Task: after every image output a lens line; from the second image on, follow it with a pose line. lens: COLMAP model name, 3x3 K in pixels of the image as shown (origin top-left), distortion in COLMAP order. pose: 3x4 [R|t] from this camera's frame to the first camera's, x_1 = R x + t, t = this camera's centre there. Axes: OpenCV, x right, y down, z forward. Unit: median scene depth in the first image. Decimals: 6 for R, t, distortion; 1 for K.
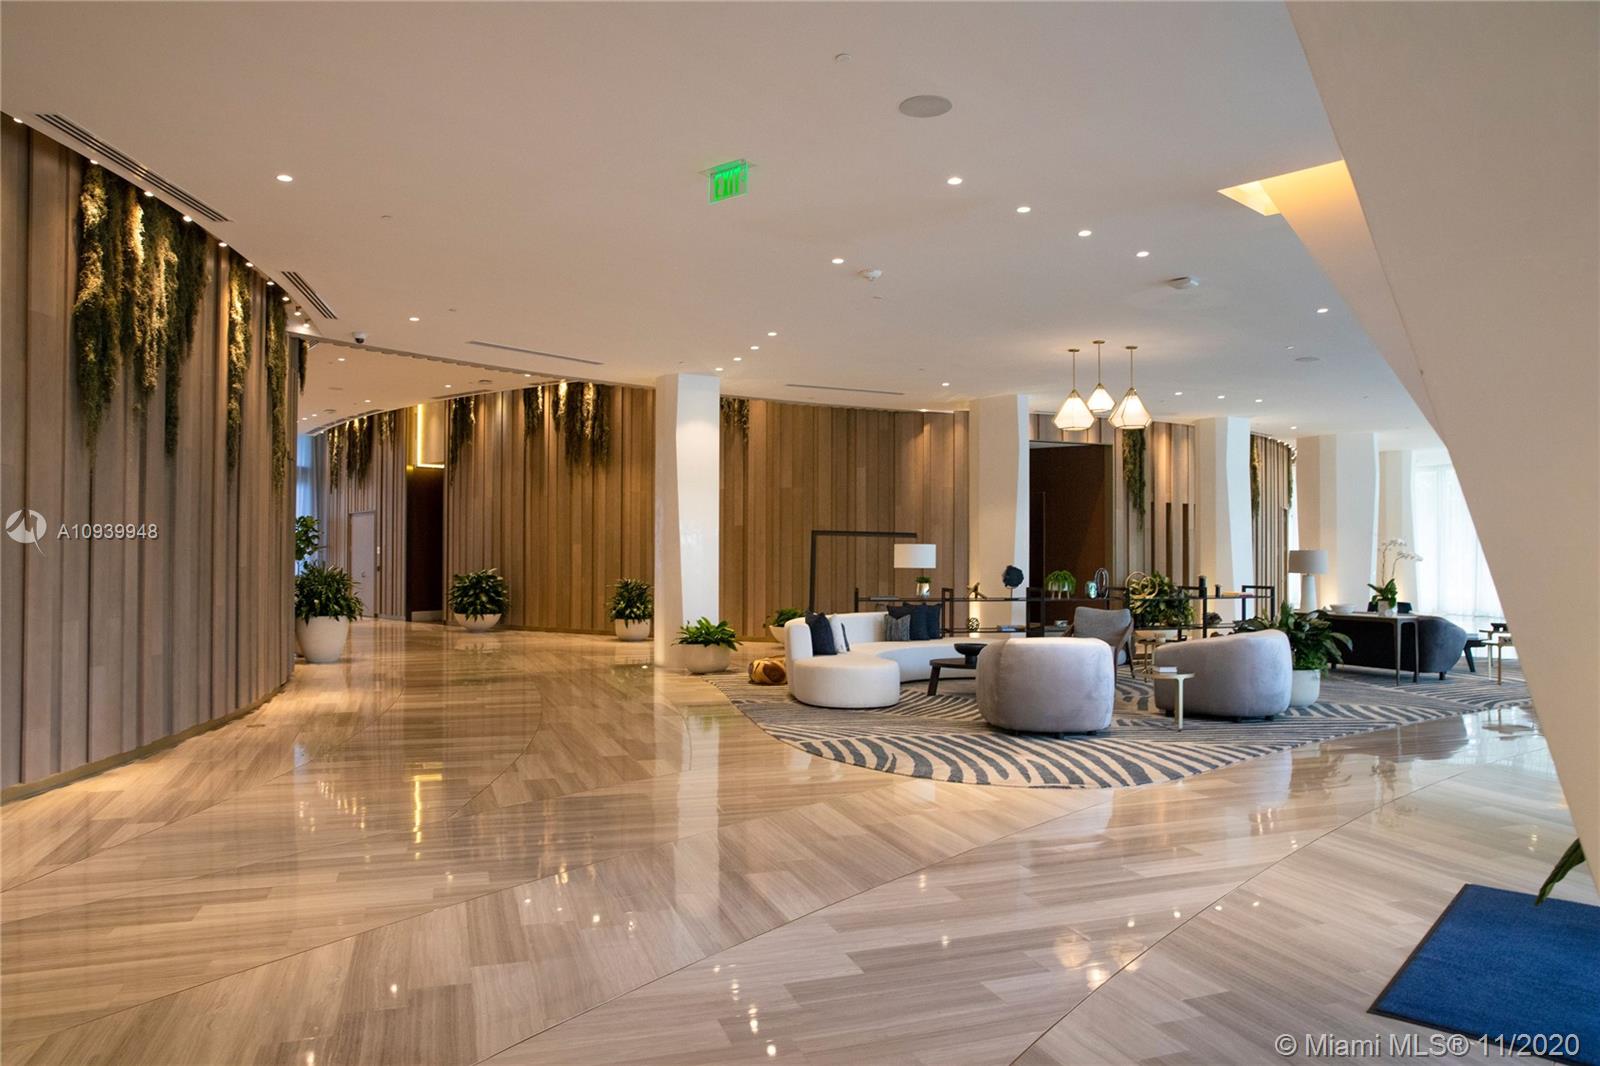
lens RADIAL K [[1060.6, 0, 803.8], [0, 1060.6, 548.9], [0, 0, 1]] dist [-0.076297, 0.000459]
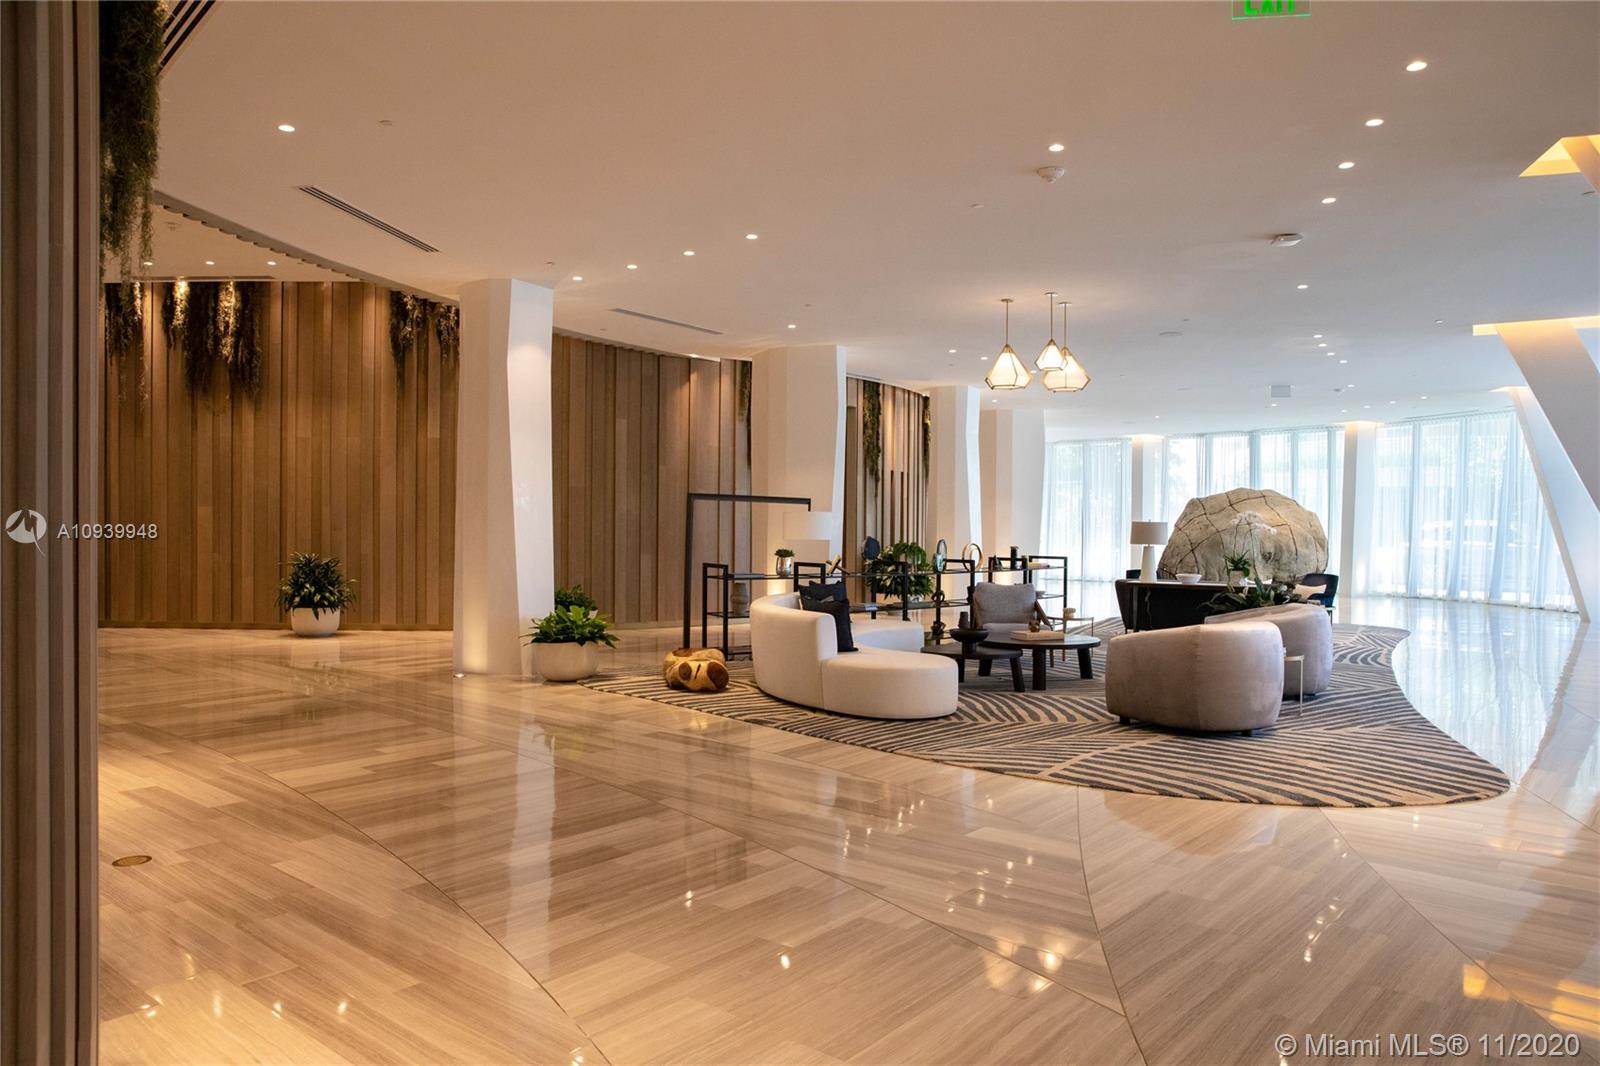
lens RADIAL K [[1094.0, 0, 800.0], [0, 1094.0, 533.0], [0, 0, 1]] dist [-0.101902, 0.085798]
pose [[0.873369, 0.000626, 0.487059, -0.224285], [-0.008748, 0.999858, 0.014402, -0.000052], [-0.486980, -0.016839, 0.873251, 0.165354]]
